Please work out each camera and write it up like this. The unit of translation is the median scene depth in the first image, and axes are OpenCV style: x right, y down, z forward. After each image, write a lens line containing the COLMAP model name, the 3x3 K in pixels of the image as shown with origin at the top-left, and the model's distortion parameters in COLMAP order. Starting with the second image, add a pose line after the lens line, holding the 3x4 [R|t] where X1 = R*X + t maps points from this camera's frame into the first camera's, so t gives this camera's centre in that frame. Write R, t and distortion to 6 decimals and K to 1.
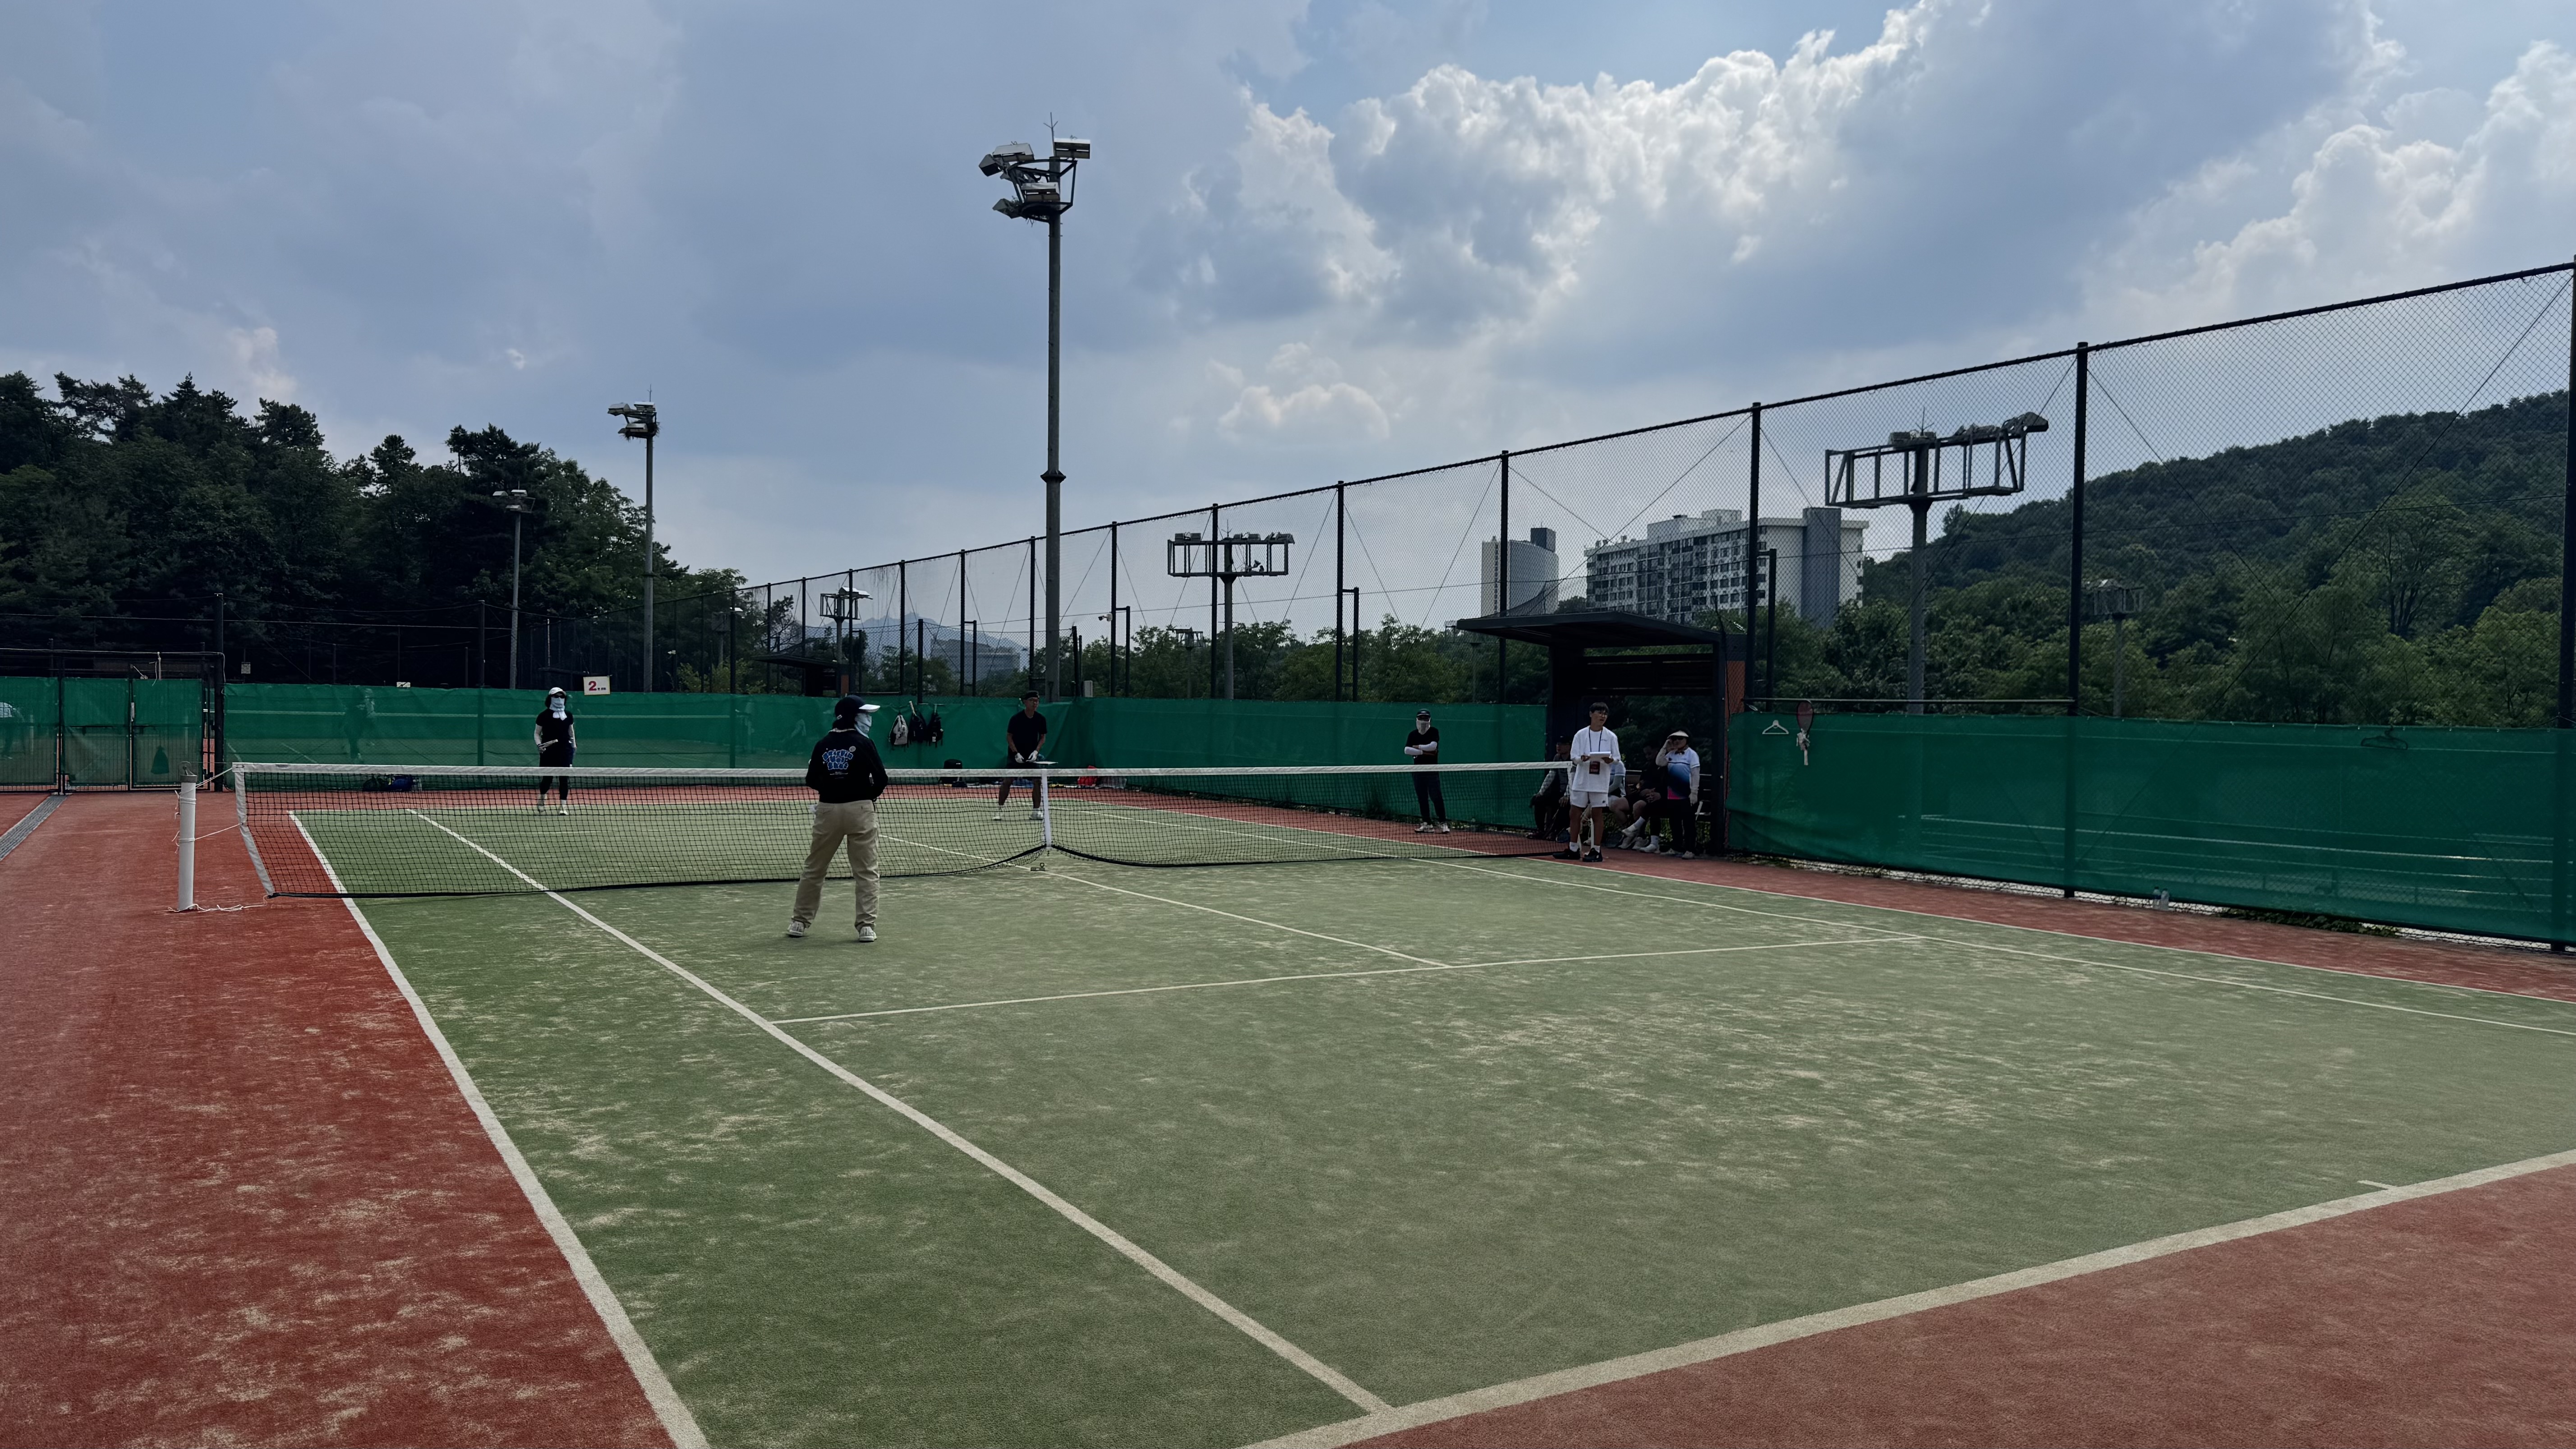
lens RADIAL K [[1835.3, 0, 1288.0], [0, 1835.3, 724.5], [0, 0, 1]] dist [-0.108170, -0.001004]
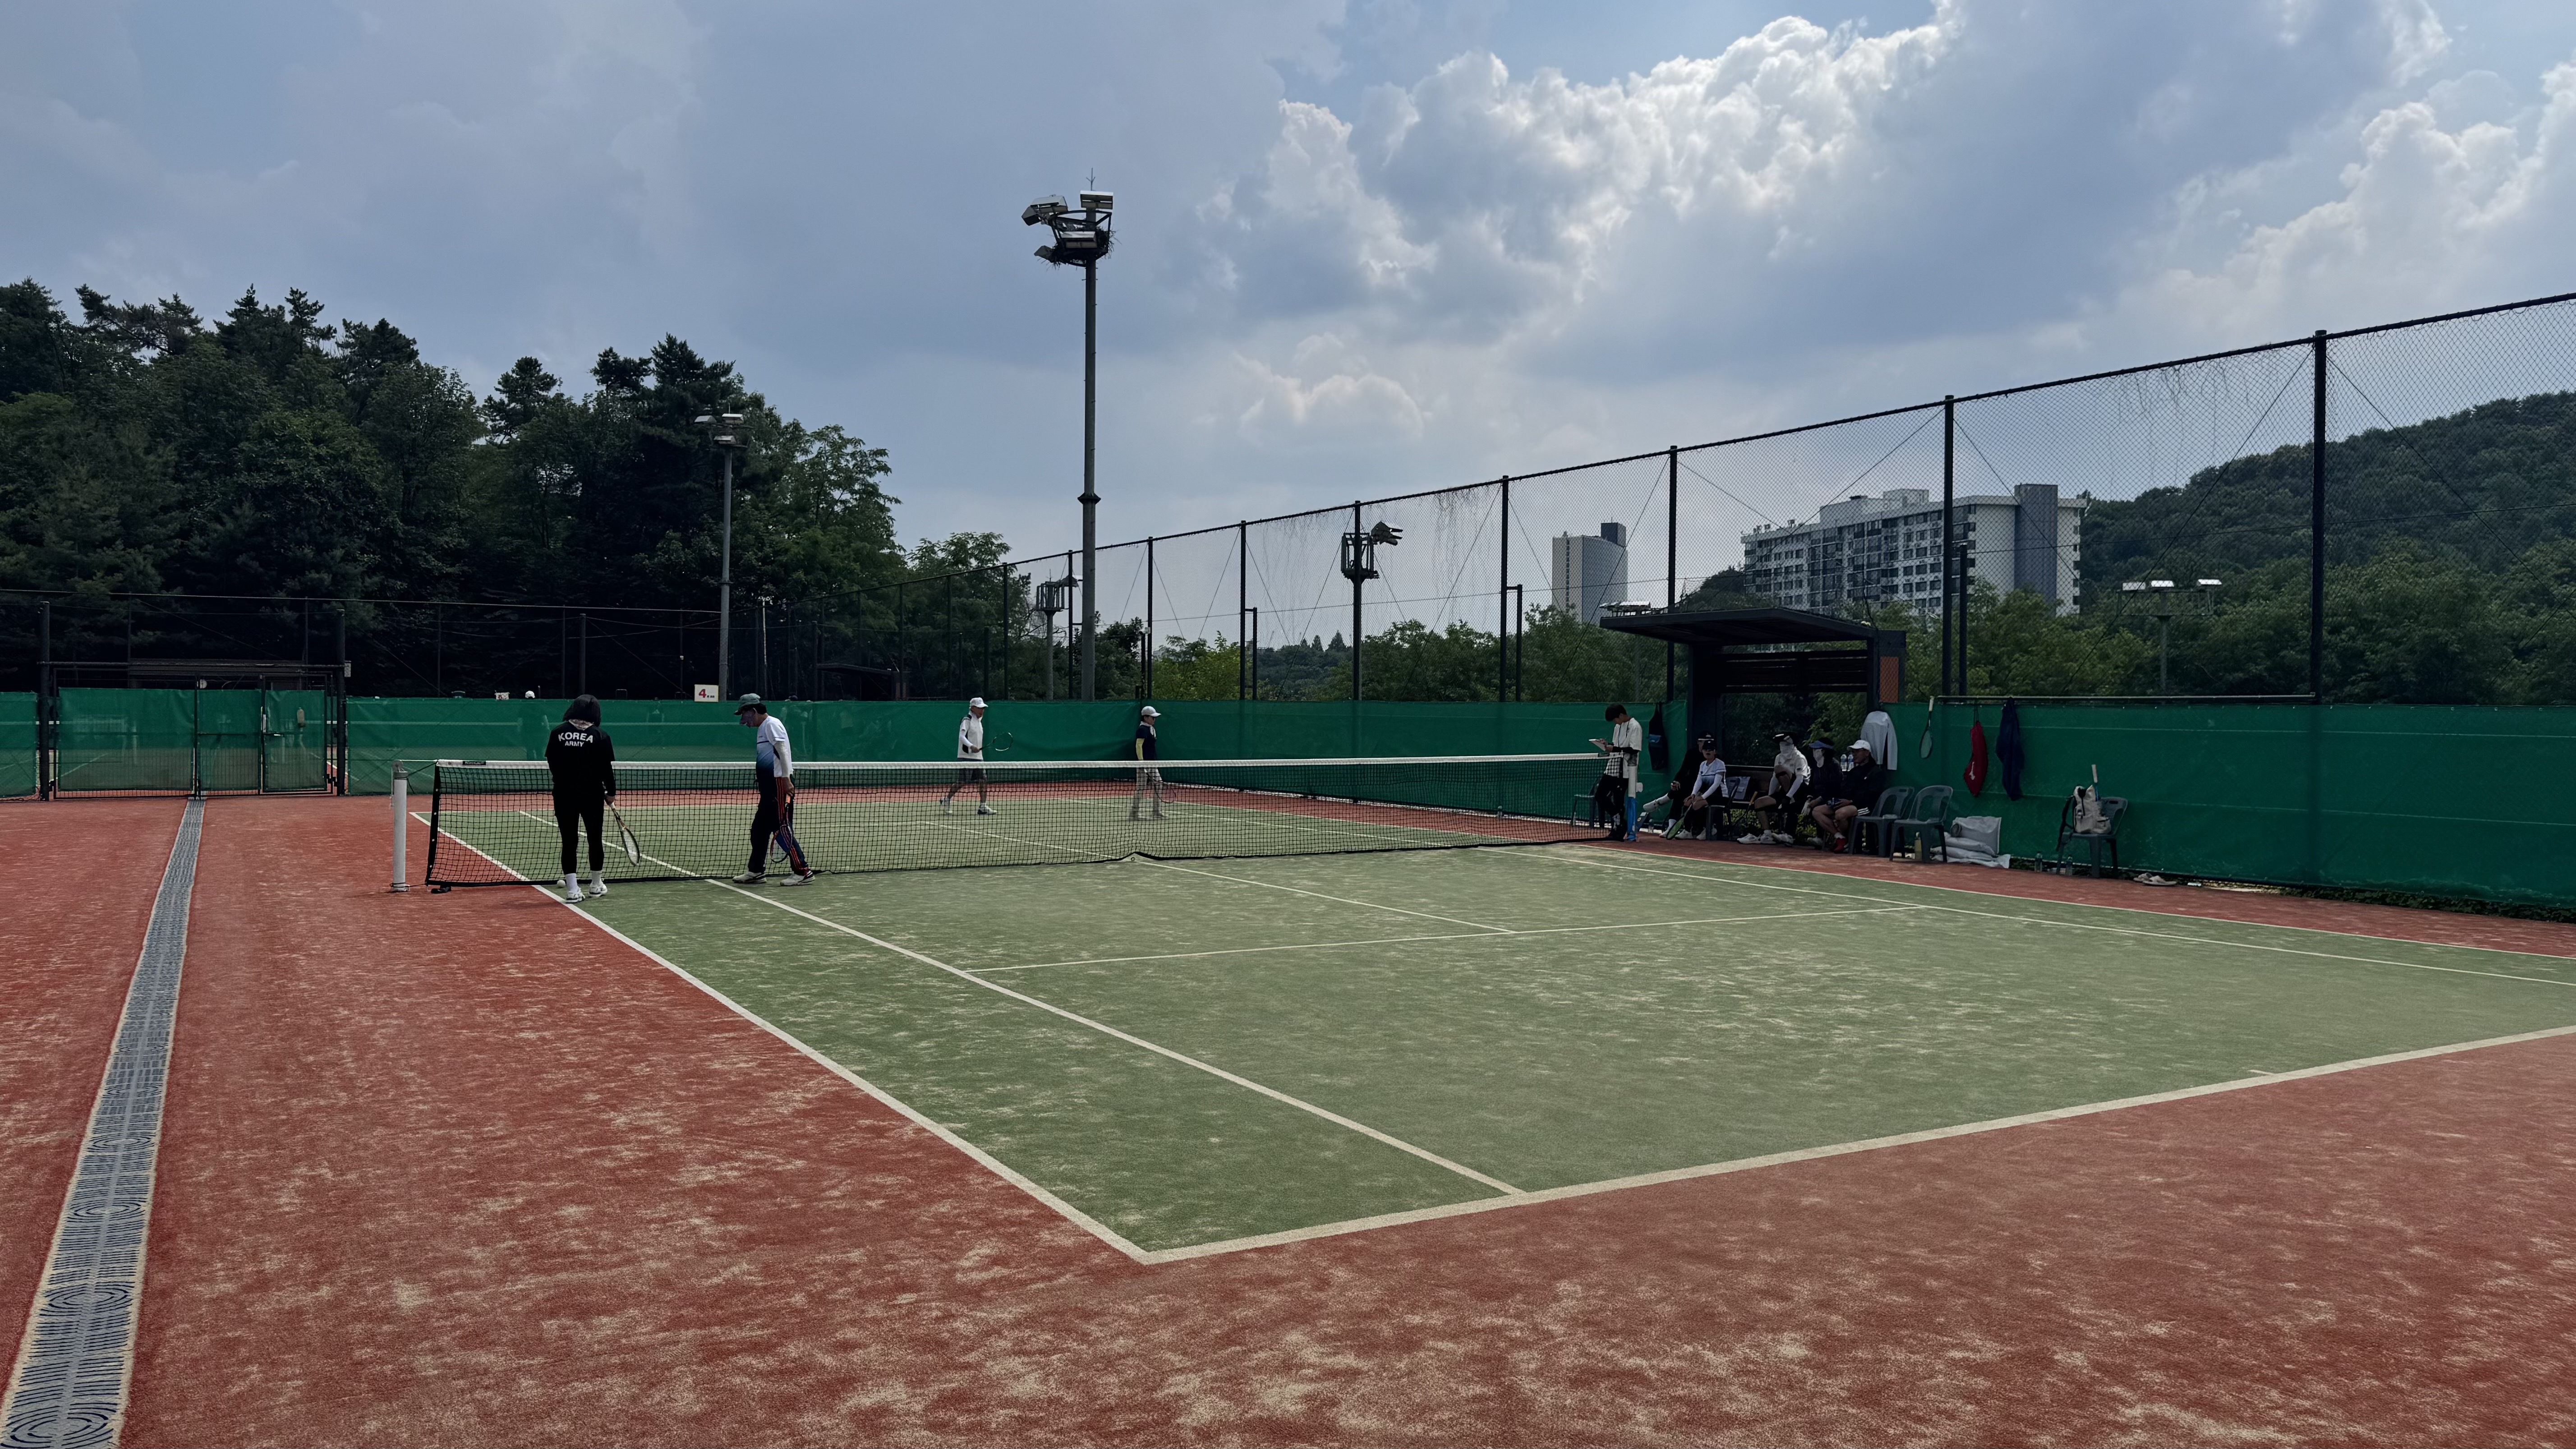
lens RADIAL K [[1835.3, 0, 1288.0], [0, 1835.3, 724.5], [0, 0, 1]] dist [-0.108170, -0.001004]
pose [[0.999877, -0.004720, -0.014982, -0.154803], [0.004739, 0.999988, 0.001220, -0.006782], [0.014976, -0.001291, 0.999887, 0.225333]]
